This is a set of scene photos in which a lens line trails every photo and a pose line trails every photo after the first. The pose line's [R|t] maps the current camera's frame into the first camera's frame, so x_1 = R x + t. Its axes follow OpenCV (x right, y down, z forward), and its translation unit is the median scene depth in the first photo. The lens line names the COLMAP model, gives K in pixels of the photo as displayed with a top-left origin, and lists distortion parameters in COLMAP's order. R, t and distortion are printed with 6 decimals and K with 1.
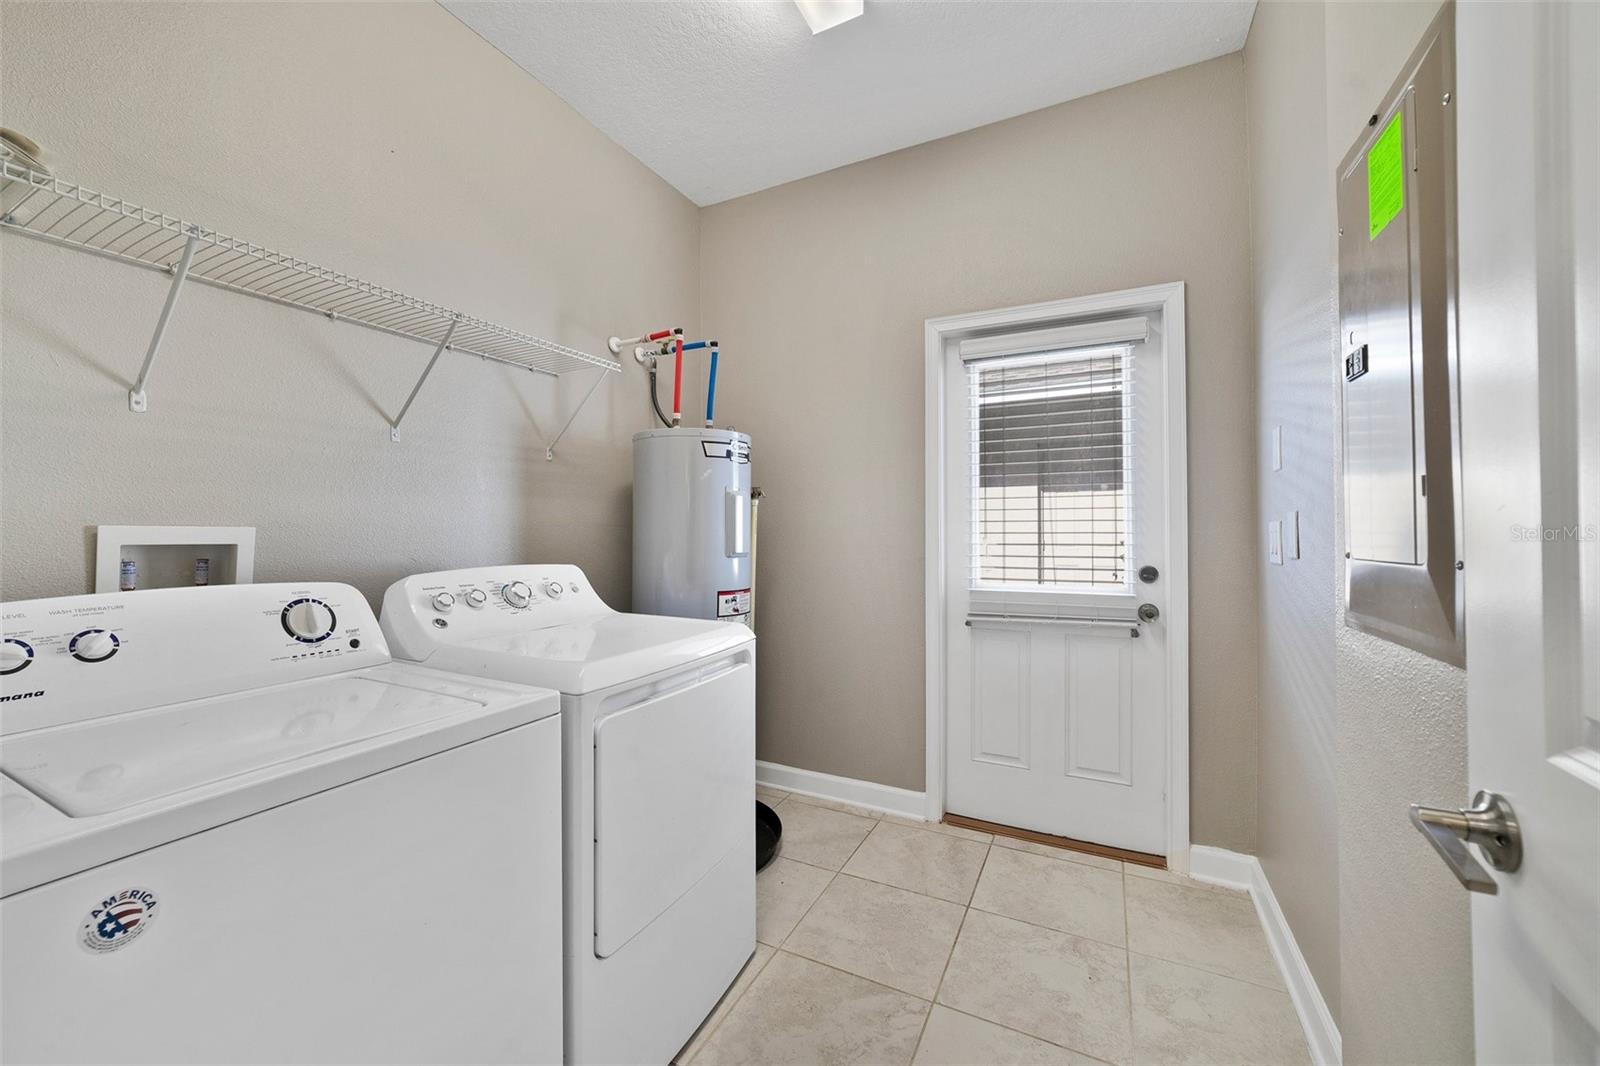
lens RADIAL K [[613.9, 0, 786.6], [0, 613.9, 524.8], [0, 0, 1]] dist [-0.022126, 0.009127]
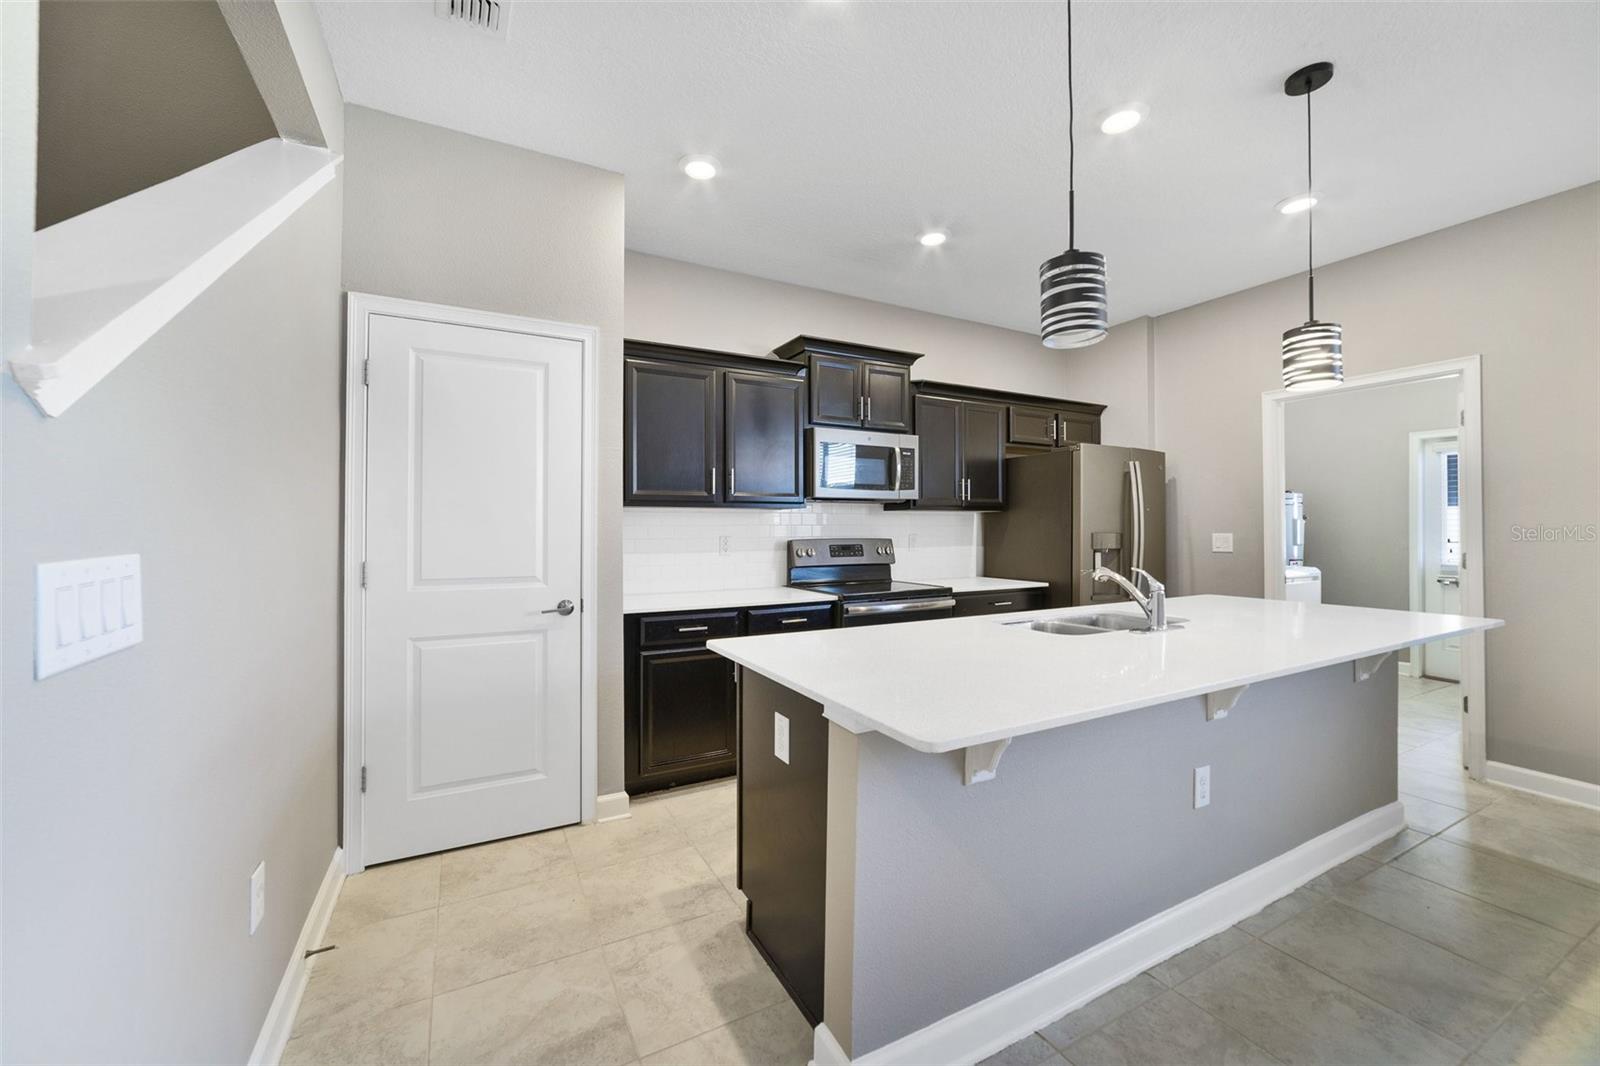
lens RADIAL K [[613.9, 0, 786.6], [0, 613.9, 524.8], [0, 0, 1]] dist [-0.022126, 0.009127]
pose [[0.814919, 0.000142, -0.579574, -0.306402], [0.004163, 0.999973, 0.006099, -0.046167], [0.579559, -0.007383, 0.814897, -1.912370]]
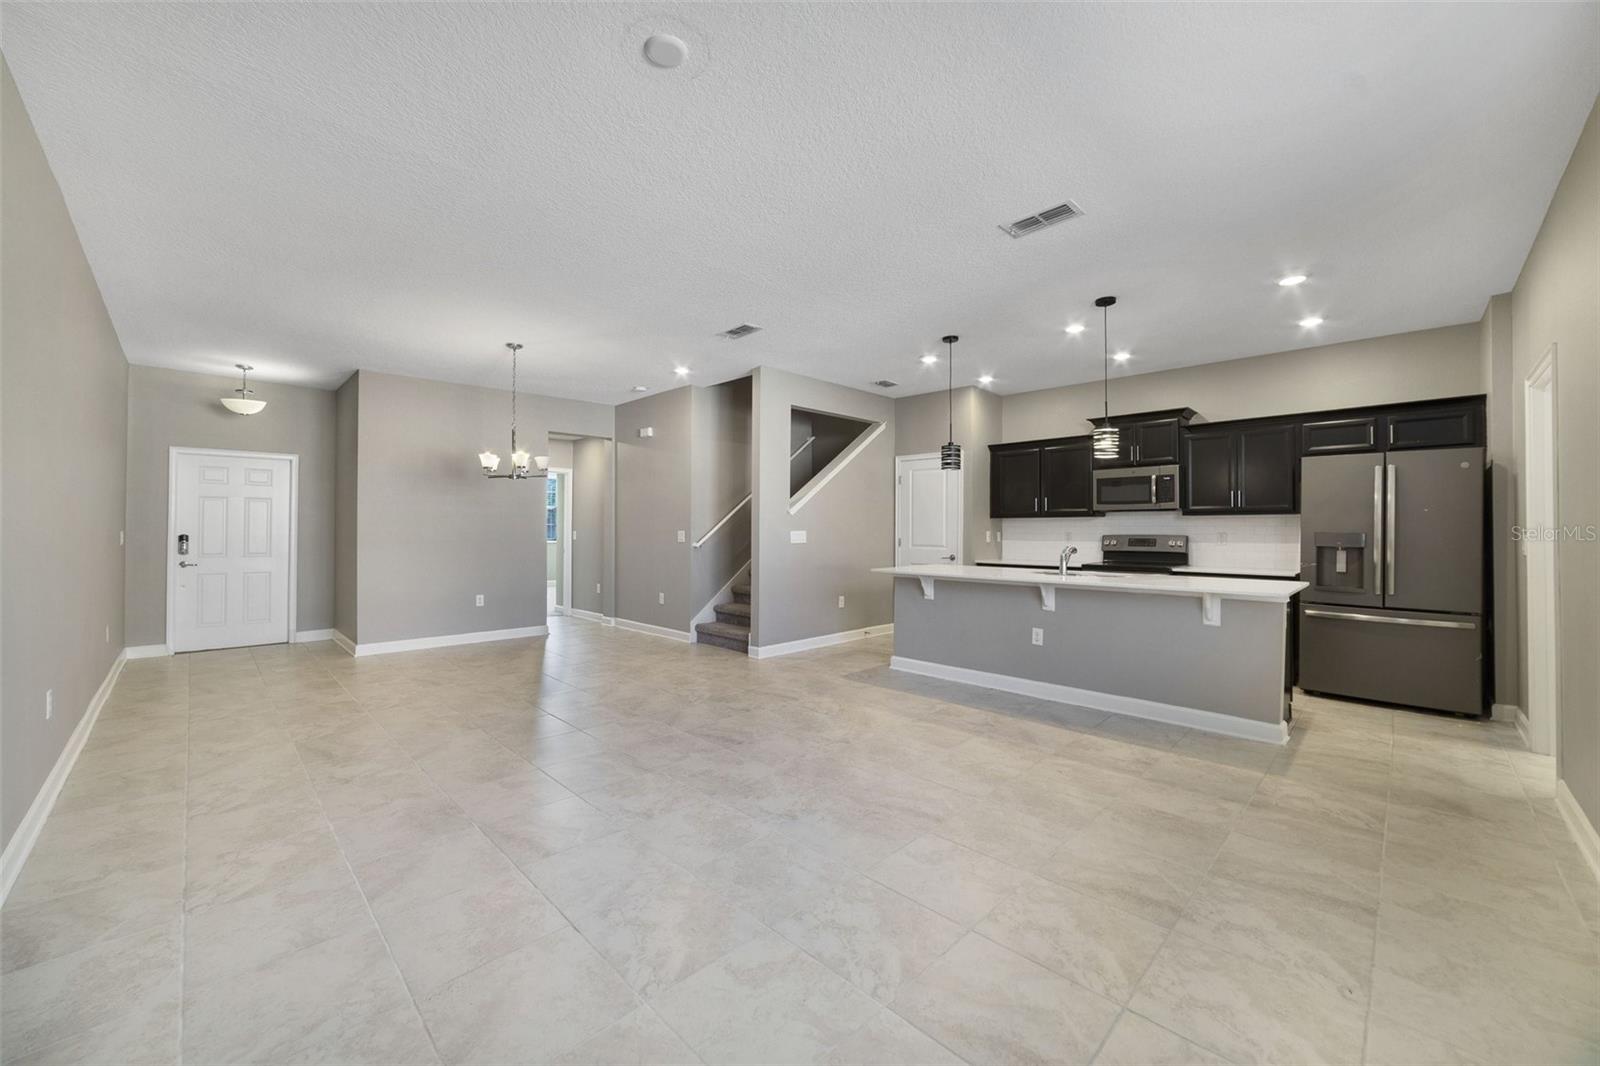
lens RADIAL K [[625.3, 0, 794.7], [0, 625.3, 522.3], [0, 0, 1]] dist [-0.001323, 0.000669]
pose [[-0.303313, -0.005852, -0.952873, 1.660083], [0.010067, 0.999906, -0.009346, -0.041399], [0.952838, -0.012427, -0.303226, -1.119809]]
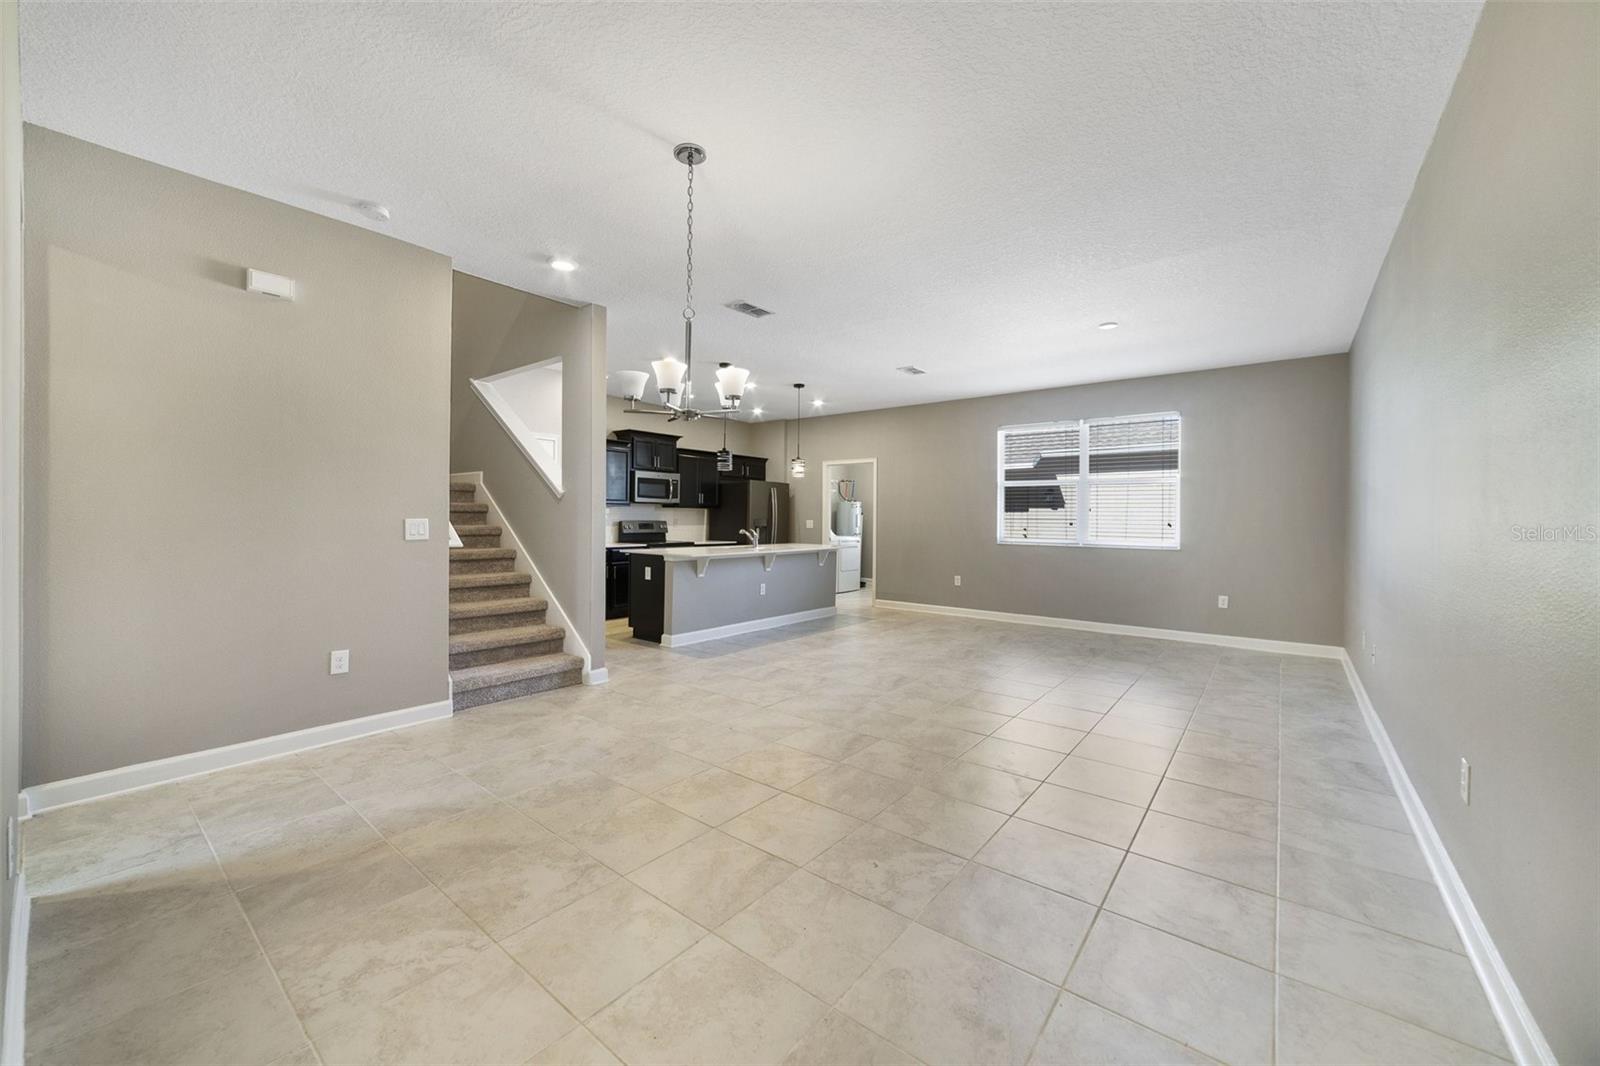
lens RADIAL K [[613.9, 0, 786.6], [0, 613.9, 524.8], [0, 0, 1]] dist [-0.022126, 0.009127]
pose [[0.979105, 0.015336, -0.202777, 0.328407], [-0.011208, 0.999706, 0.021492, -0.058422], [0.203047, -0.018770, 0.978989, -3.637040]]
